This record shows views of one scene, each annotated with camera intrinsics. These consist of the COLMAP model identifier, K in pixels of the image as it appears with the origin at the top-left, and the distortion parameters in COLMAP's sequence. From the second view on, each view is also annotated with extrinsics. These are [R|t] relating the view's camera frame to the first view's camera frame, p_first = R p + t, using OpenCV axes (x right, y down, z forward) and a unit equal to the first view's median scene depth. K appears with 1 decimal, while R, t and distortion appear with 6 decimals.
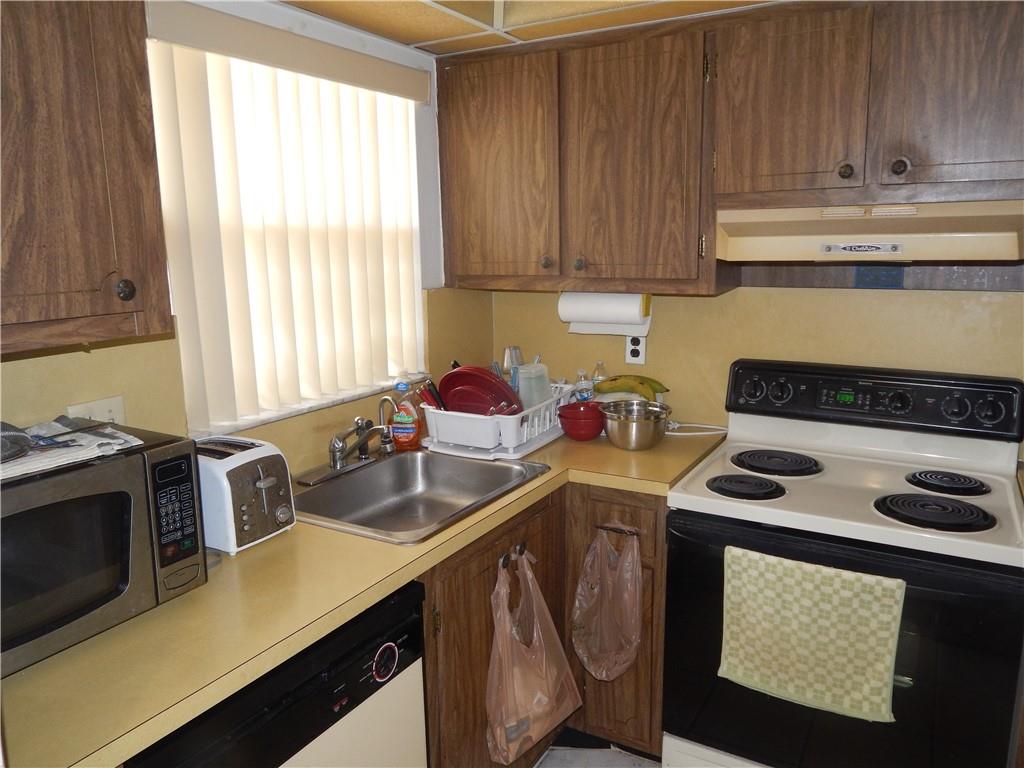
lens RADIAL K [[744.9, 0, 510.8], [0, 744.9, 385.4], [0, 0, 1]] dist [-0.000405, -0.022433]
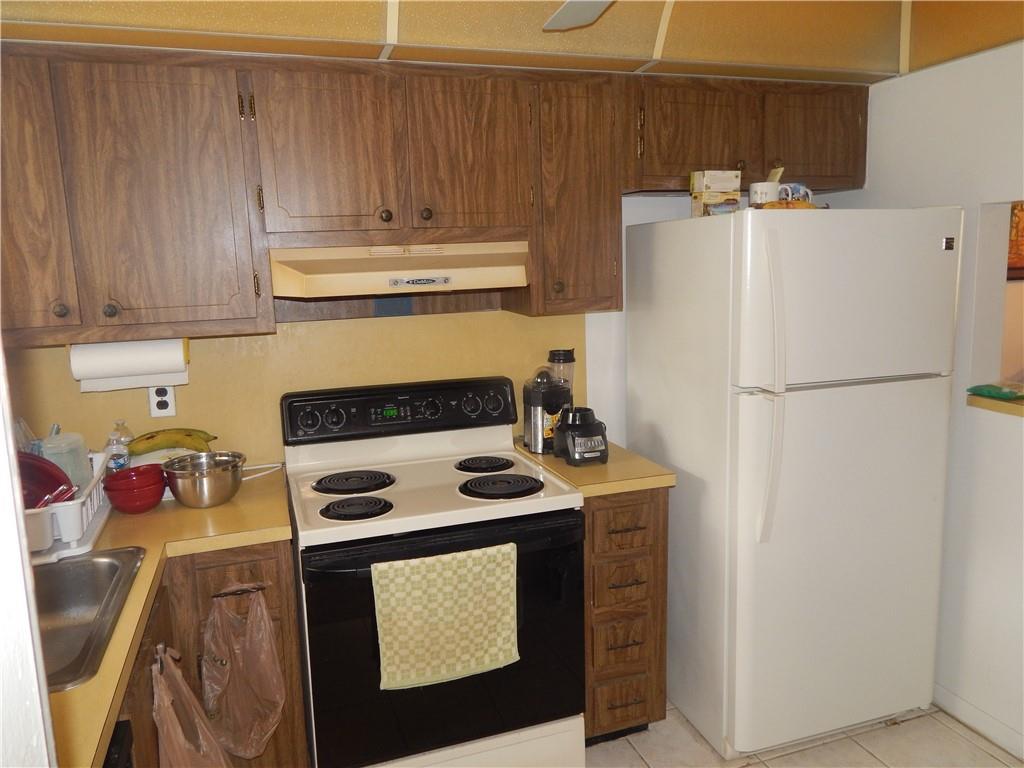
lens RADIAL K [[744.9, 0, 512.4], [0, 744.9, 385.5], [0, 0, 1]] dist [-0.000405, -0.022433]
pose [[0.647838, -0.130472, 0.750521, -0.295942], [0.167429, 0.985520, 0.026803, -0.025167], [-0.743151, 0.108295, 0.660302, 0.113349]]
